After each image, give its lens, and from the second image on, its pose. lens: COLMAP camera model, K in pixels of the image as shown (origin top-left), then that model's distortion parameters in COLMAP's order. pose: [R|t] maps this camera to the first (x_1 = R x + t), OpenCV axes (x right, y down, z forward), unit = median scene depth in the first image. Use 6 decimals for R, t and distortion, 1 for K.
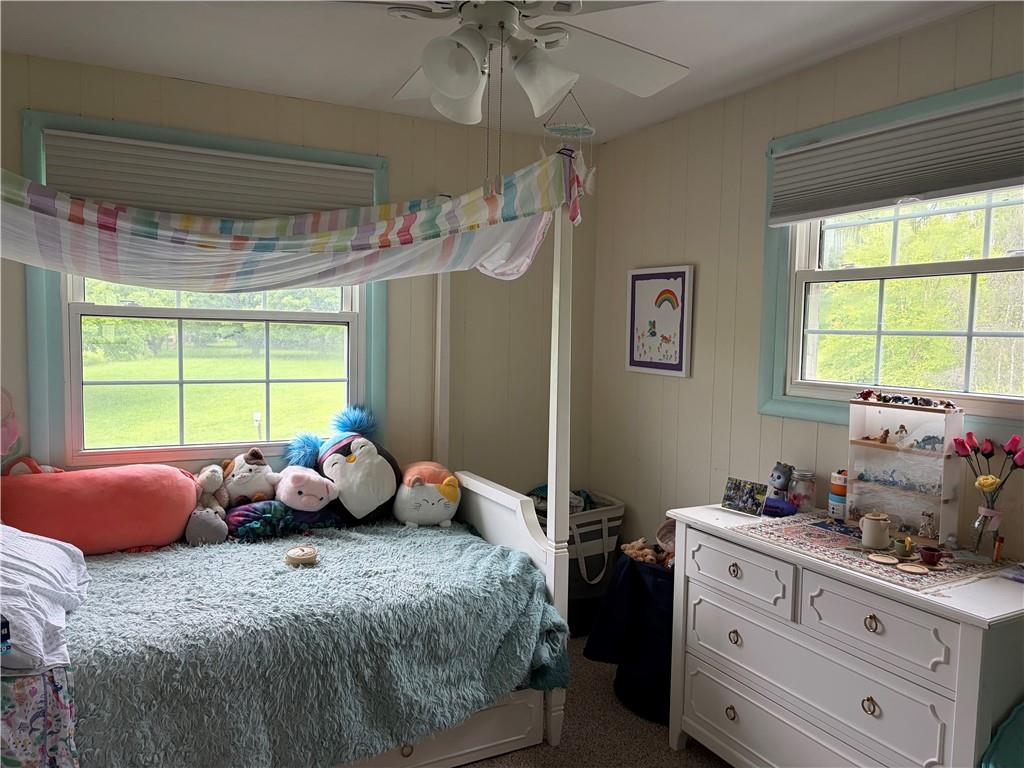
lens RADIAL K [[762.8, 0, 512.0], [0, 762.8, 384.0], [0, 0, 1]] dist [-0.000642, 0.001970]
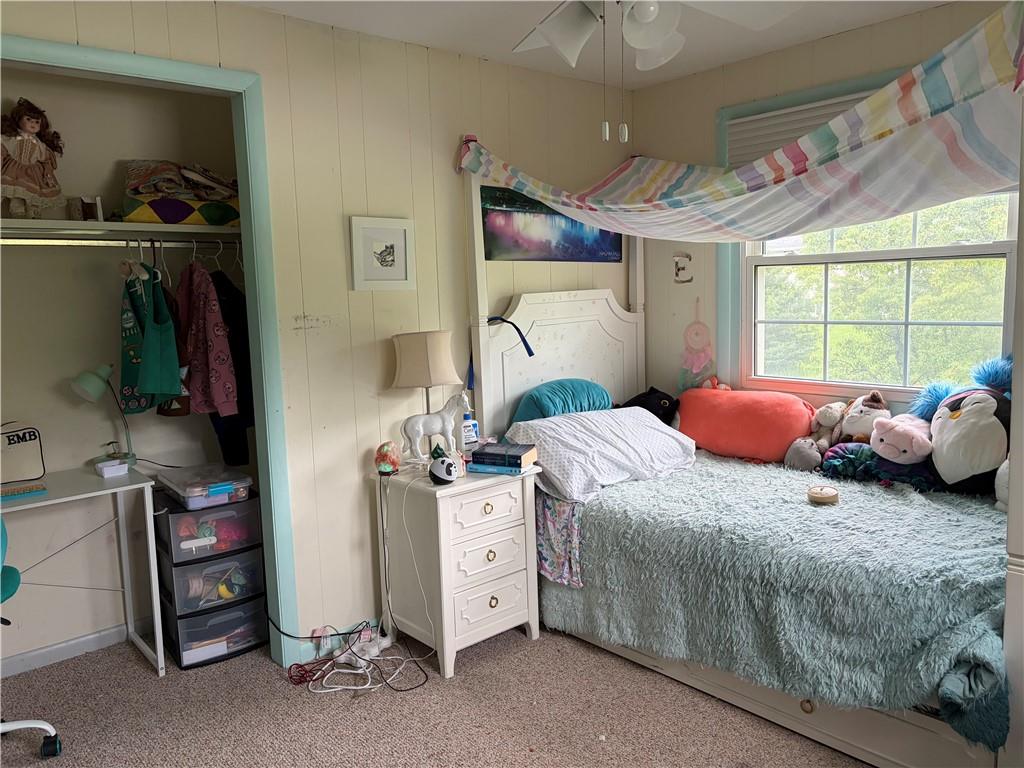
lens RADIAL K [[769.7, 0, 512.0], [0, 769.7, 384.0], [0, 0, 1]] dist [0.001026, -0.003405]
pose [[0.219206, 0.092287, -0.971304, 0.646646], [-0.027243, 0.995707, 0.088457, -0.000107], [0.975298, 0.007071, 0.220779, 0.395569]]
